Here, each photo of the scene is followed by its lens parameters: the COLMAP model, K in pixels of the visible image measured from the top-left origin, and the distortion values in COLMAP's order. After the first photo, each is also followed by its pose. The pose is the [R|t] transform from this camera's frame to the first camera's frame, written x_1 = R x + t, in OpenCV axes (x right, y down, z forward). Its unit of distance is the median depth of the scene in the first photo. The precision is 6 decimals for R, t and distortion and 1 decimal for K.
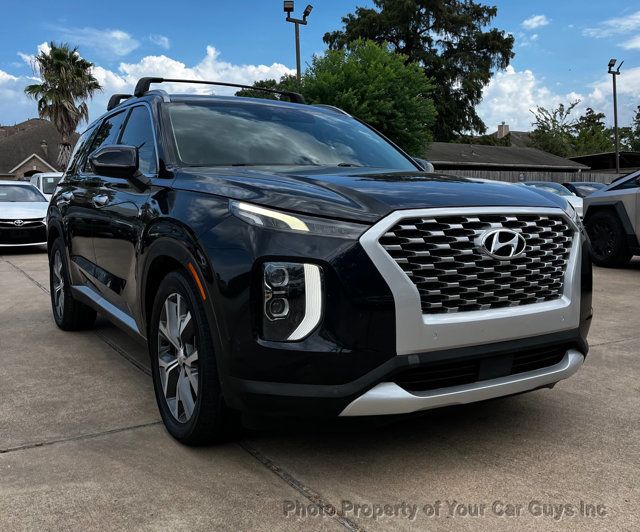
lens RADIAL K [[651.8, 0, 320.0], [0, 651.8, 266.0], [0, 0, 1]] dist [0.013117, 0.032049]
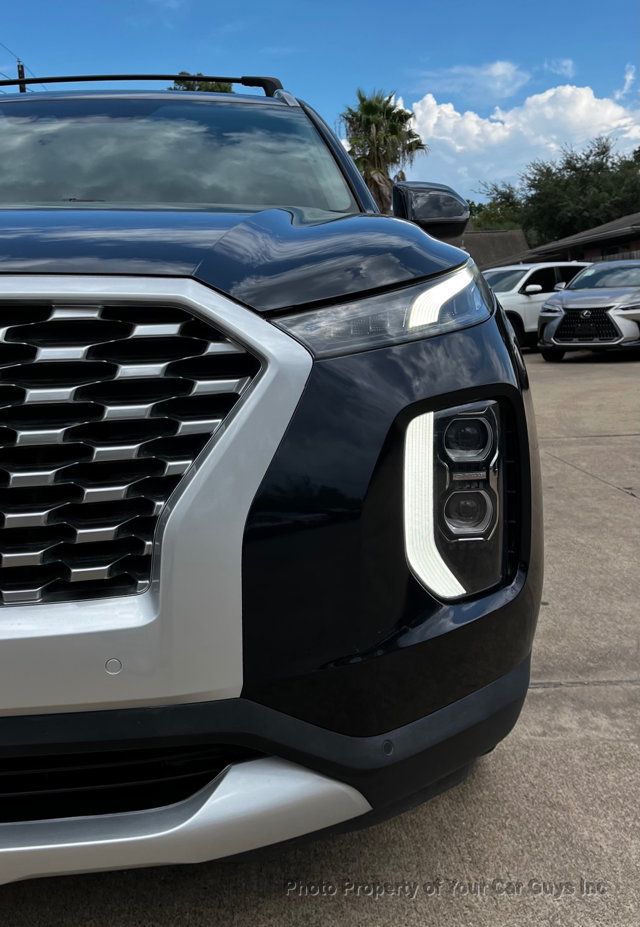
lens RADIAL K [[909.5, 0, 285.7], [0, 909.5, 463.5], [0, 0, 1]] dist [0.013594, 0.012660]
pose [[0.865403, 0.055829, -0.497957, 0.660293], [-0.020345, 0.996869, 0.076407, -0.042500], [0.500663, -0.055992, 0.863829, 0.731421]]
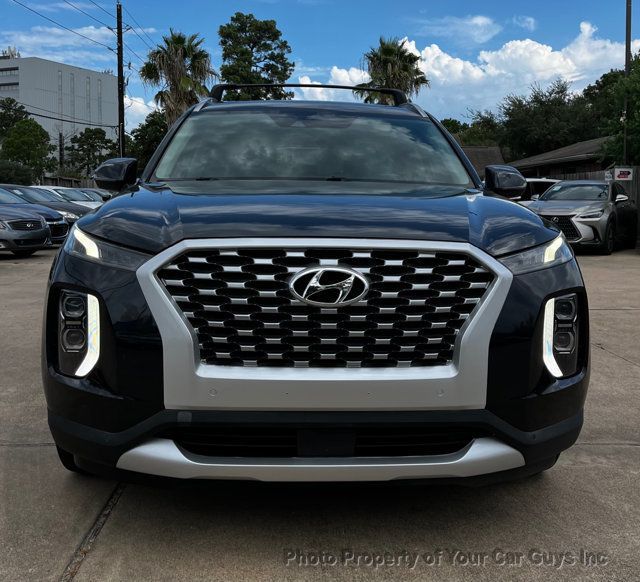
lens RADIAL K [[740.0, 0, 327.6], [0, 740.0, 268.0], [0, 0, 1]] dist [0.023314, -0.002132]
pose [[0.881213, 0.057839, -0.469168, 0.673978], [-0.063944, 0.997949, 0.002925, -0.057094], [0.468375, 0.027423, 0.883104, 0.210063]]
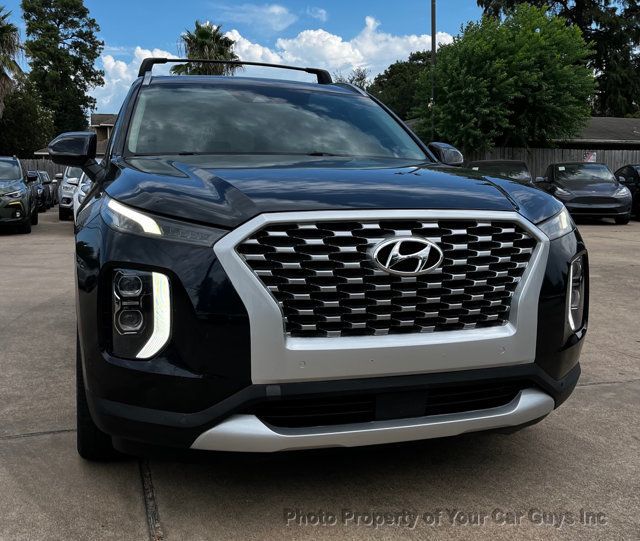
lens RADIAL K [[695.1, 0, 311.7], [0, 695.1, 267.7], [0, 0, 1]] dist [0.026018, 0.003112]
pose [[0.970341, 0.040479, -0.238328, 0.361208], [-0.035096, 0.999025, 0.026788, -0.037602], [0.239180, -0.017629, 0.970815, 0.125580]]
